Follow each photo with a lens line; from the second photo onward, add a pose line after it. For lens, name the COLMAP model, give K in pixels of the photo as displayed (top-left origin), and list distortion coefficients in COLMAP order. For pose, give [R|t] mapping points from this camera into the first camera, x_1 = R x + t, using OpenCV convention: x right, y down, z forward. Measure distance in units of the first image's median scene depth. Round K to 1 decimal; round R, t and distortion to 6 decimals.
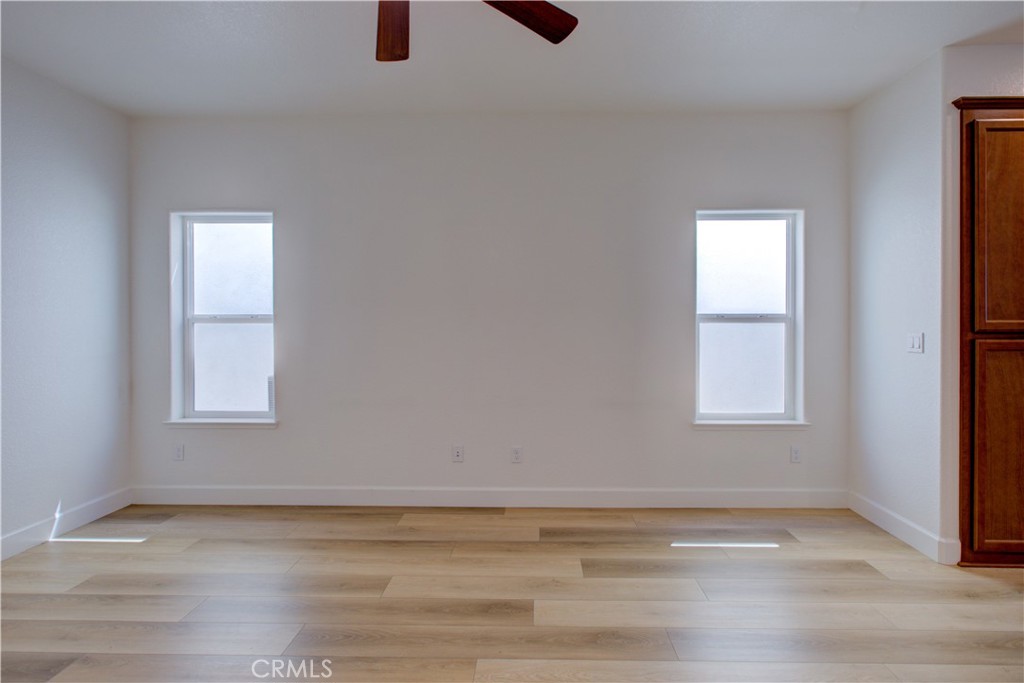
lens RADIAL K [[475.4, 0, 517.8], [0, 475.4, 328.2], [0, 0, 1]] dist [-0.001940, -0.000226]
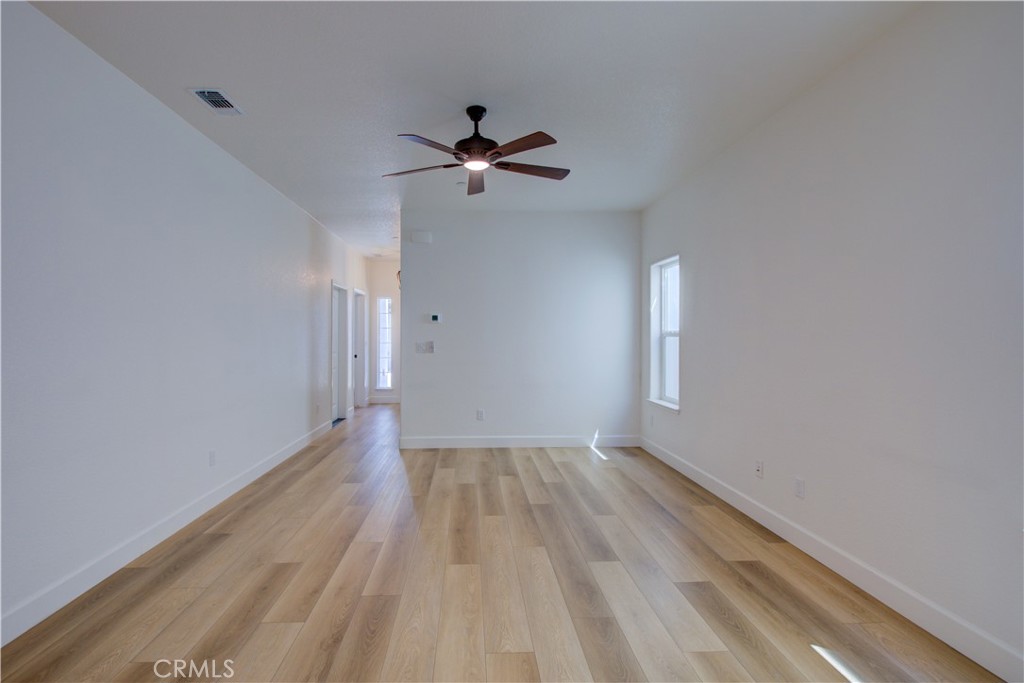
lens RADIAL K [[483.3, 0, 509.9], [0, 483.3, 339.8], [0, 0, 1]] dist [-0.000219, 0.000101]
pose [[0.108266, 0.008162, -0.994088, 0.945684], [-0.005792, 0.999955, 0.007579, -0.010752], [0.994105, 0.004937, 0.108308, 0.433780]]
